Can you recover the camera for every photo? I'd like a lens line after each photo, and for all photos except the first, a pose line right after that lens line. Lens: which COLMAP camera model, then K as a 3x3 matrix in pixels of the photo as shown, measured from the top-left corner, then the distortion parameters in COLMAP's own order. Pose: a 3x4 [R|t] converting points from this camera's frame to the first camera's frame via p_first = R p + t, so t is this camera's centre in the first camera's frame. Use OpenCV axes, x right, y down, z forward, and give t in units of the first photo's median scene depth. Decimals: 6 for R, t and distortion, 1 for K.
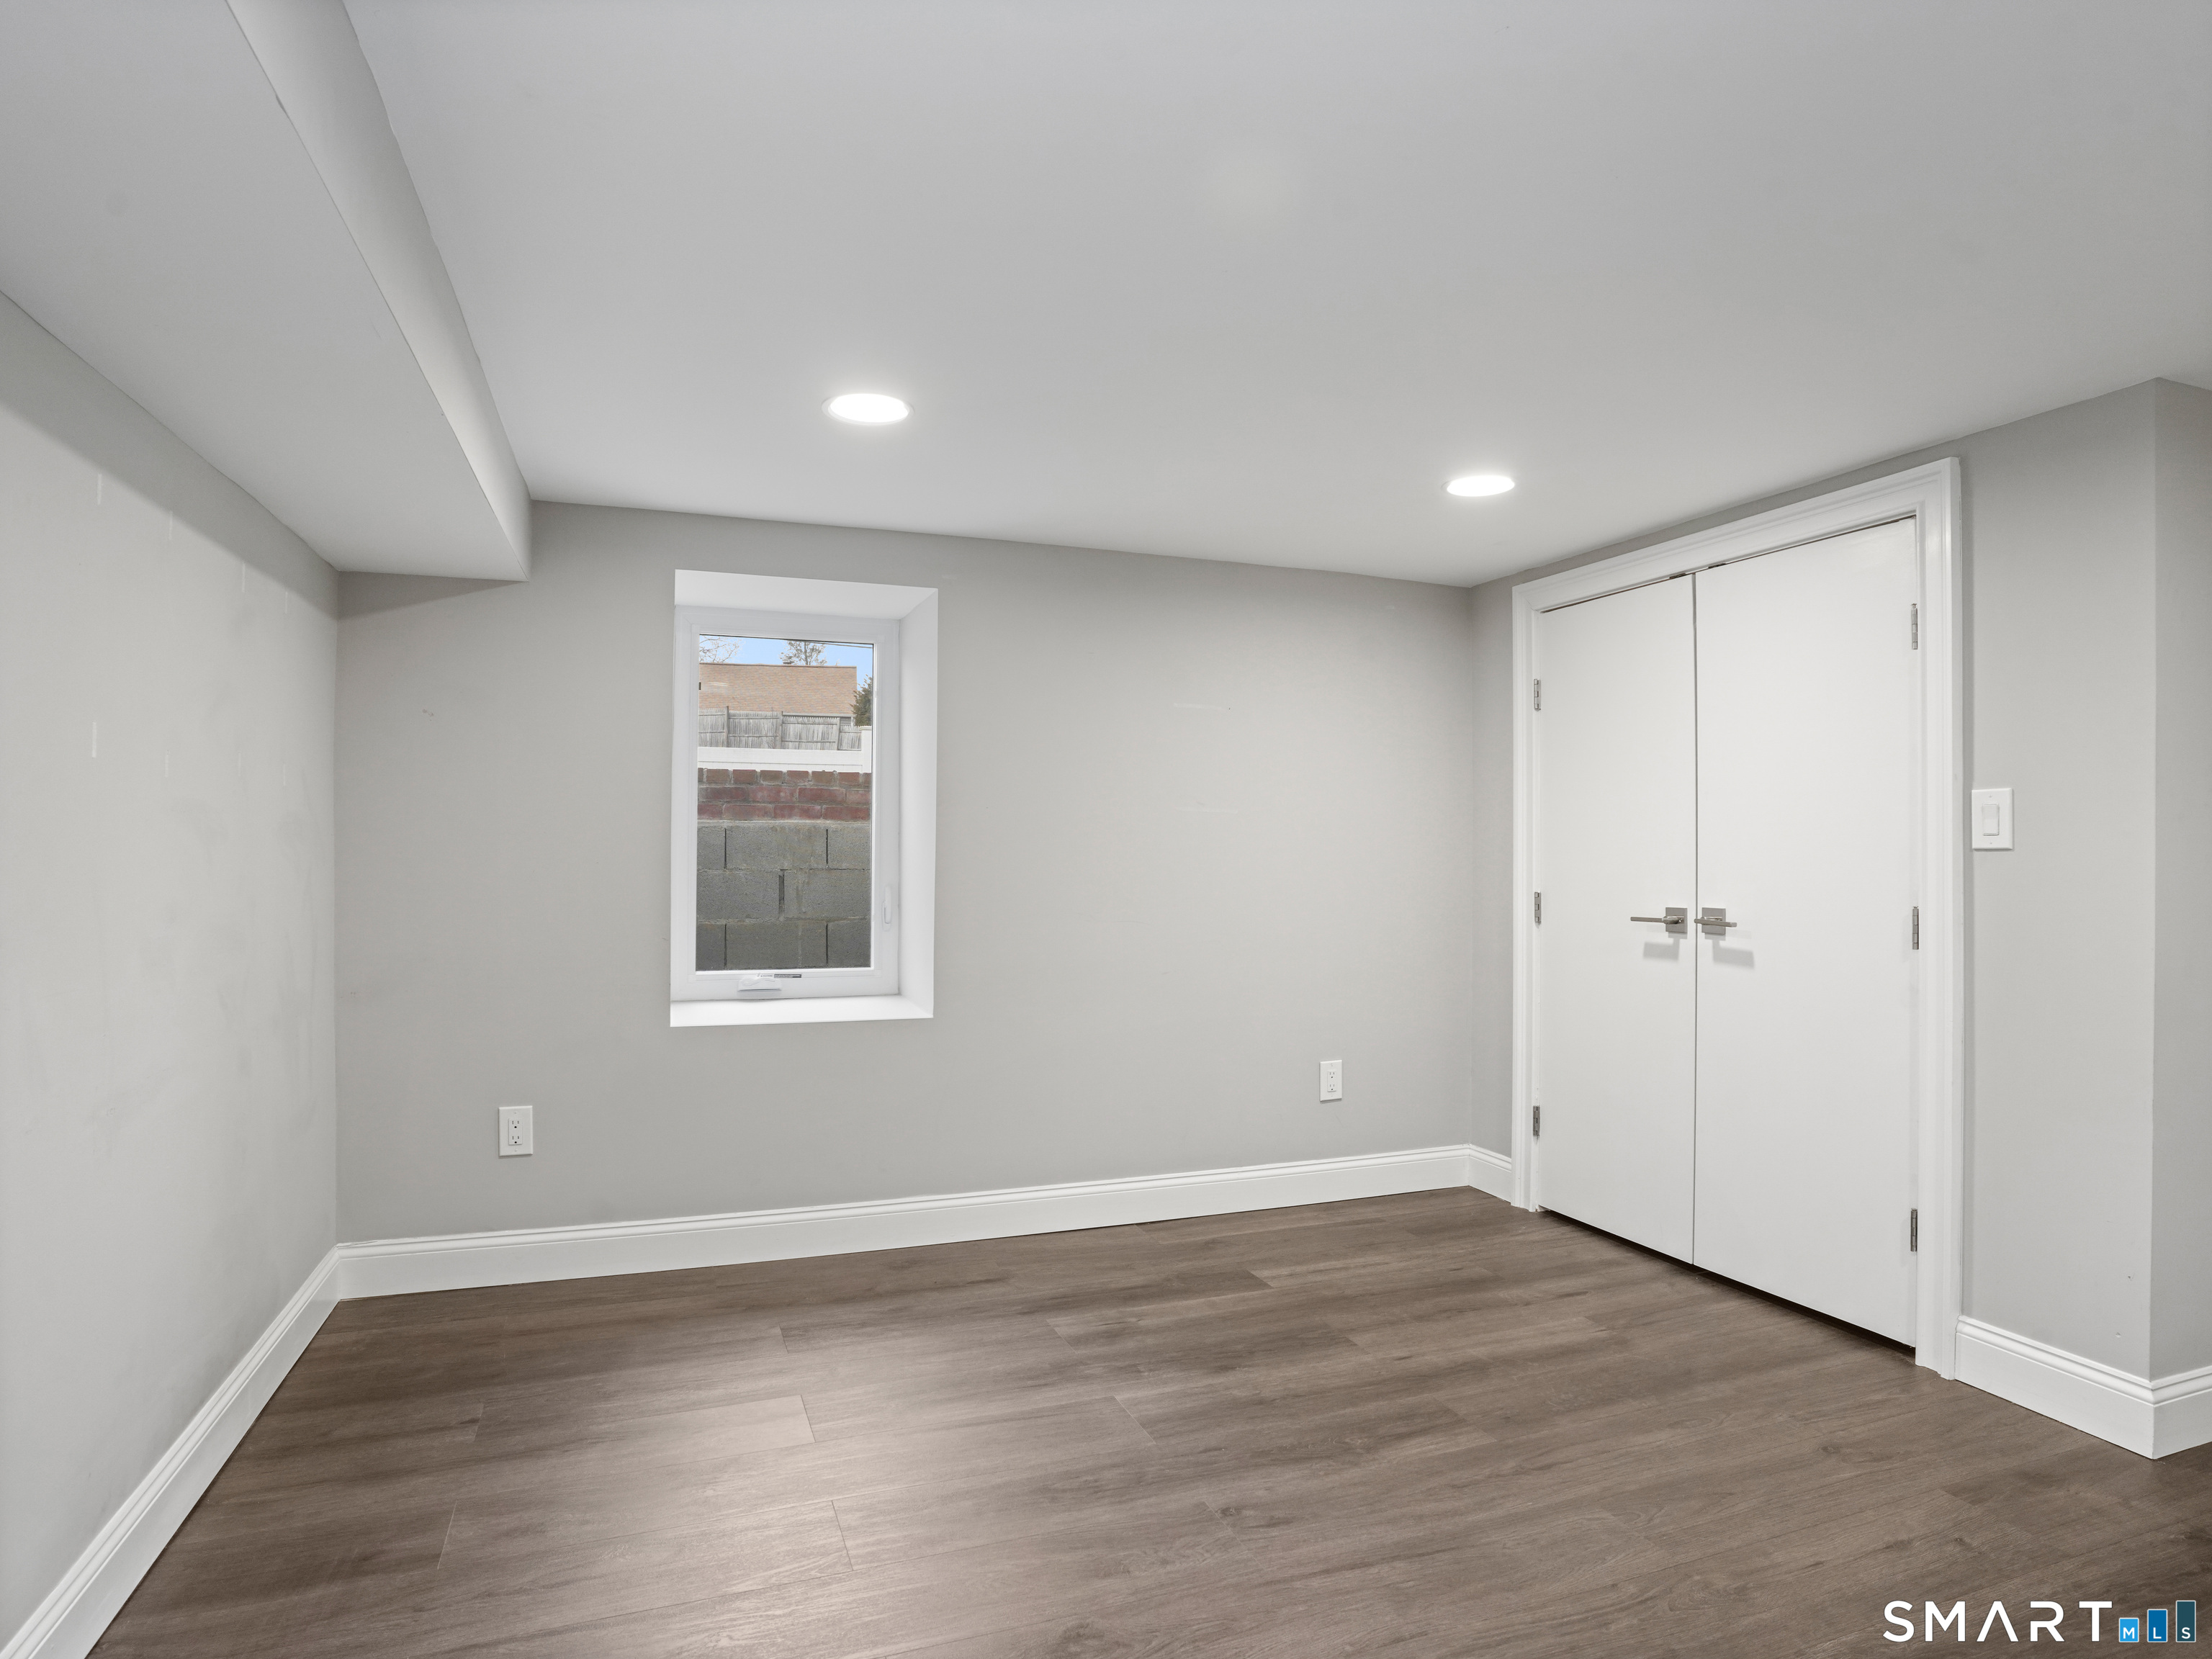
lens RADIAL K [[1230.8, 0, 1108.8], [0, 1230.8, 835.1], [0, 0, 1]] dist [-0.046797, 0.011218]
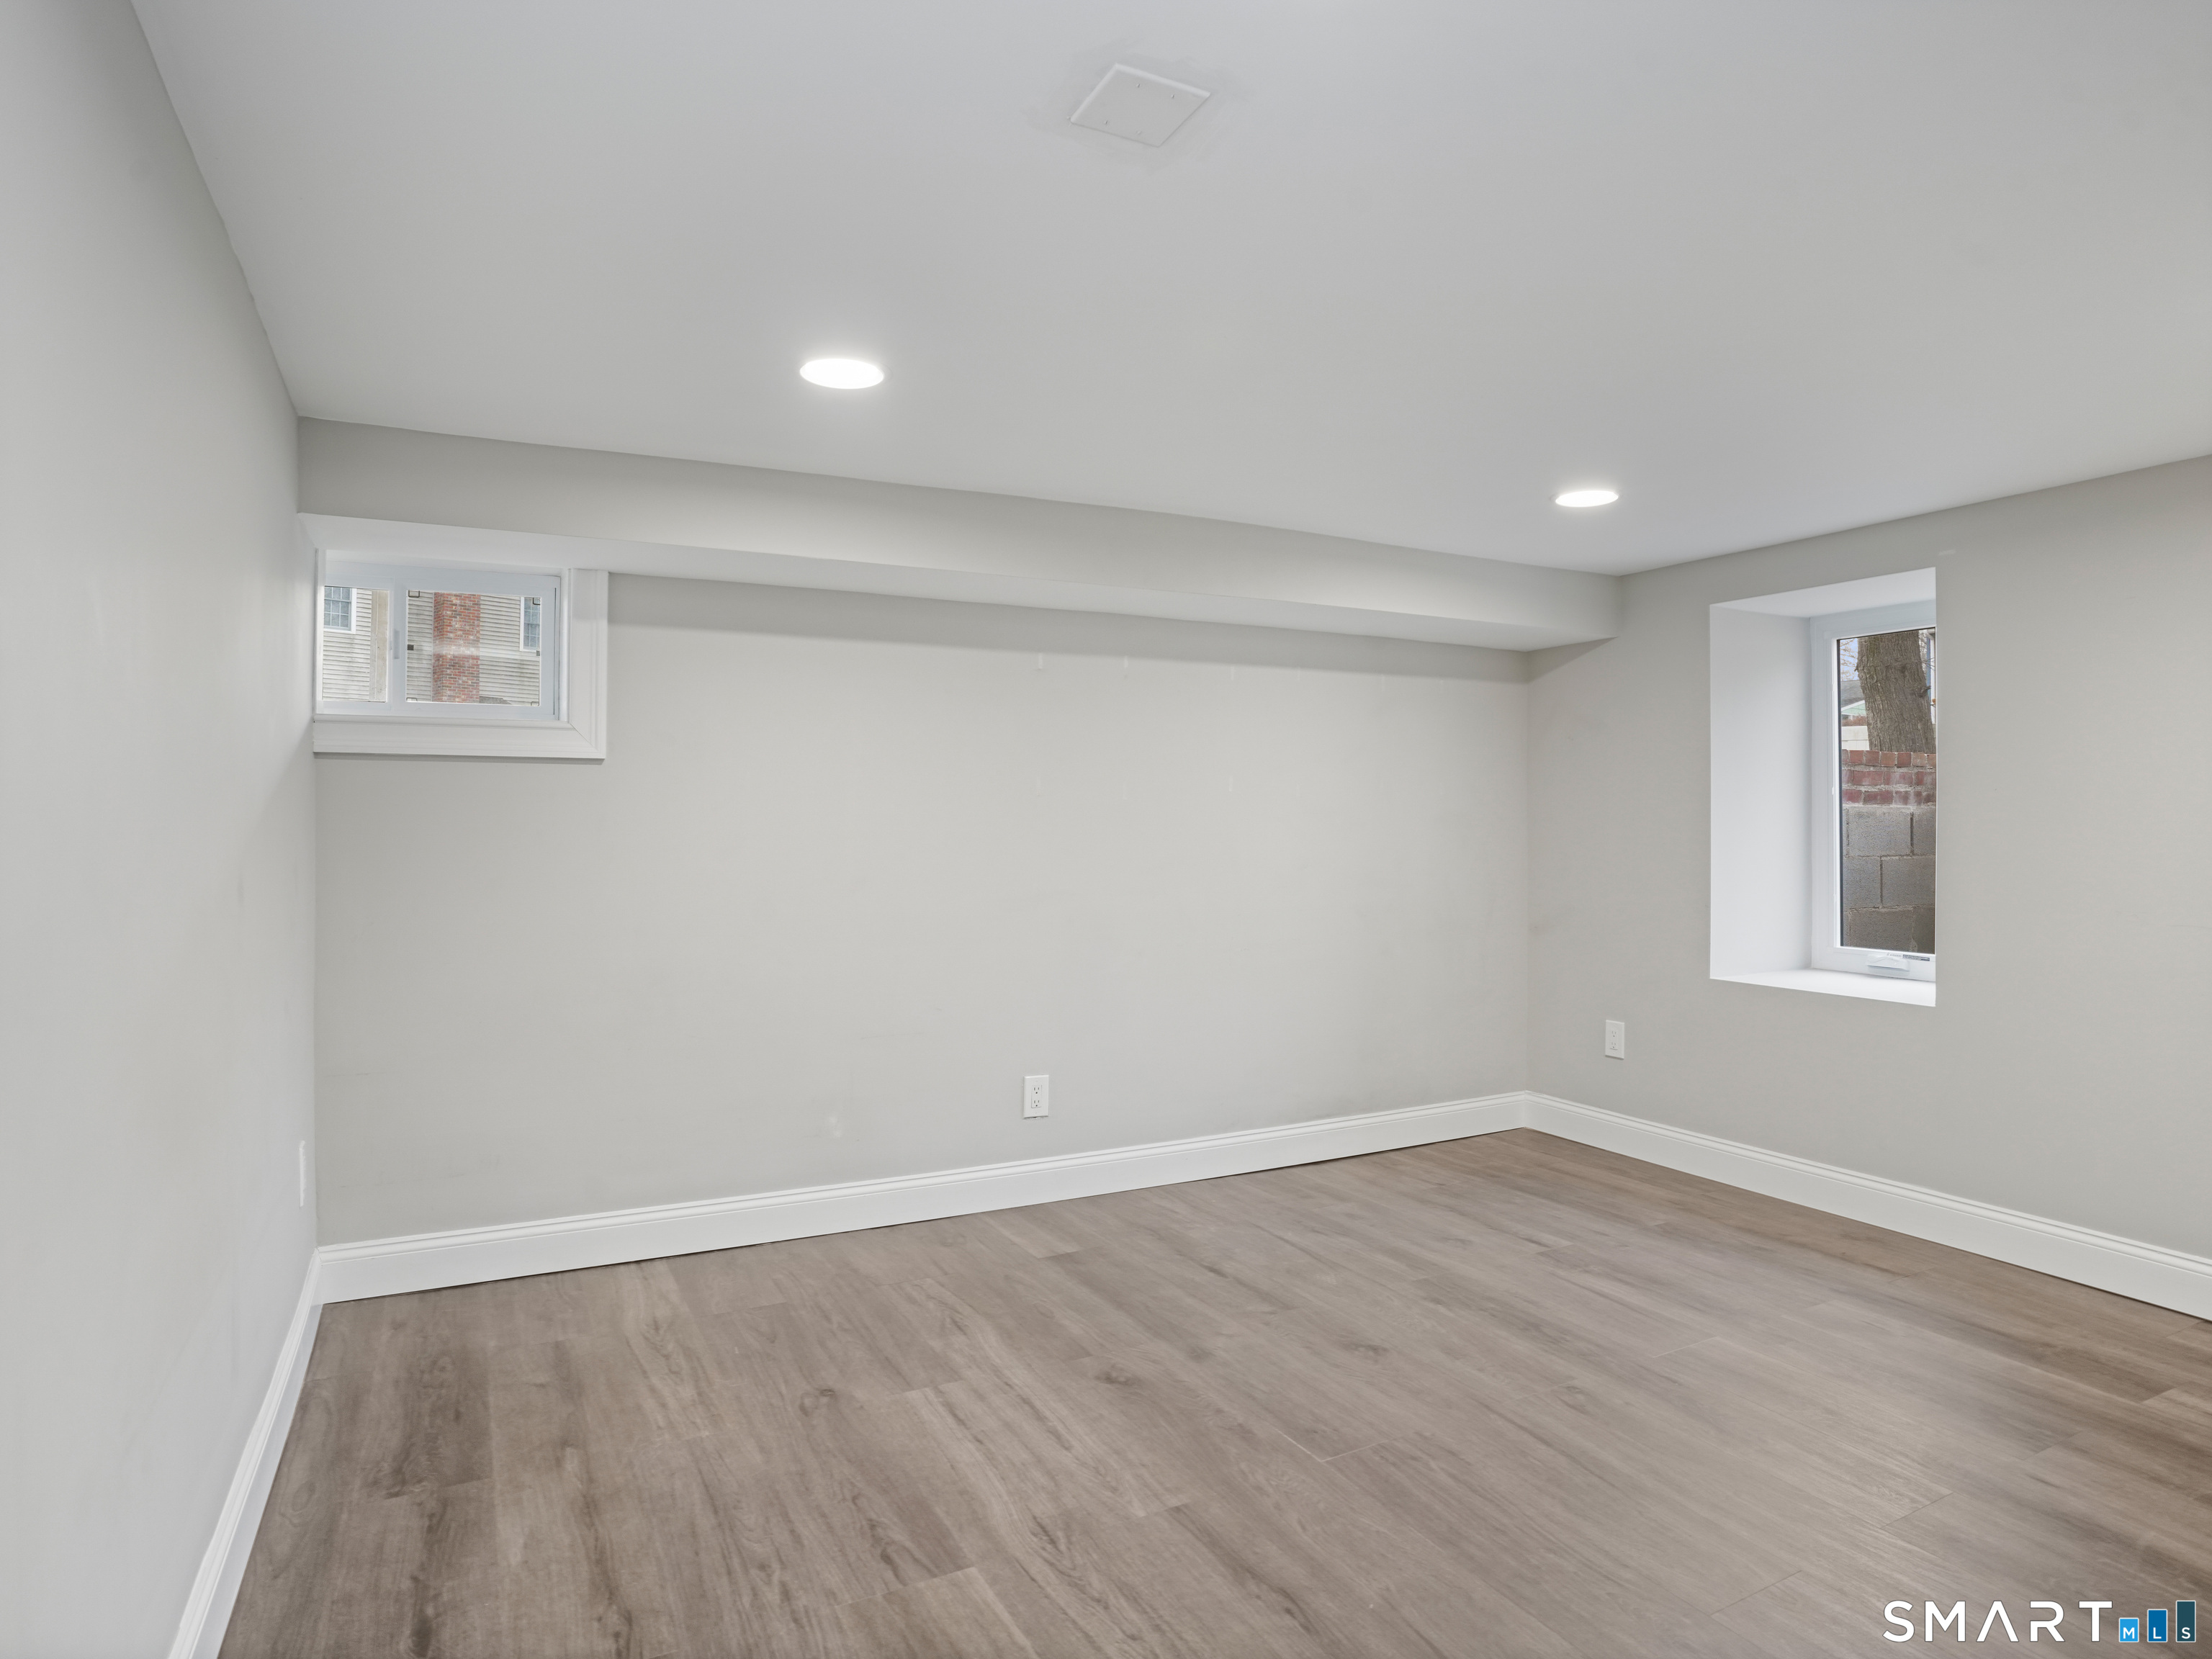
lens RADIAL K [[1230.8, 0, 1105.5], [0, 1230.8, 823.2], [0, 0, 1]] dist [-0.046797, 0.011218]
pose [[0.123598, -0.006158, -0.992313, 0.803850], [0.010335, 0.999934, -0.004918, 0.000895], [0.992279, -0.009647, 0.123654, 0.262203]]
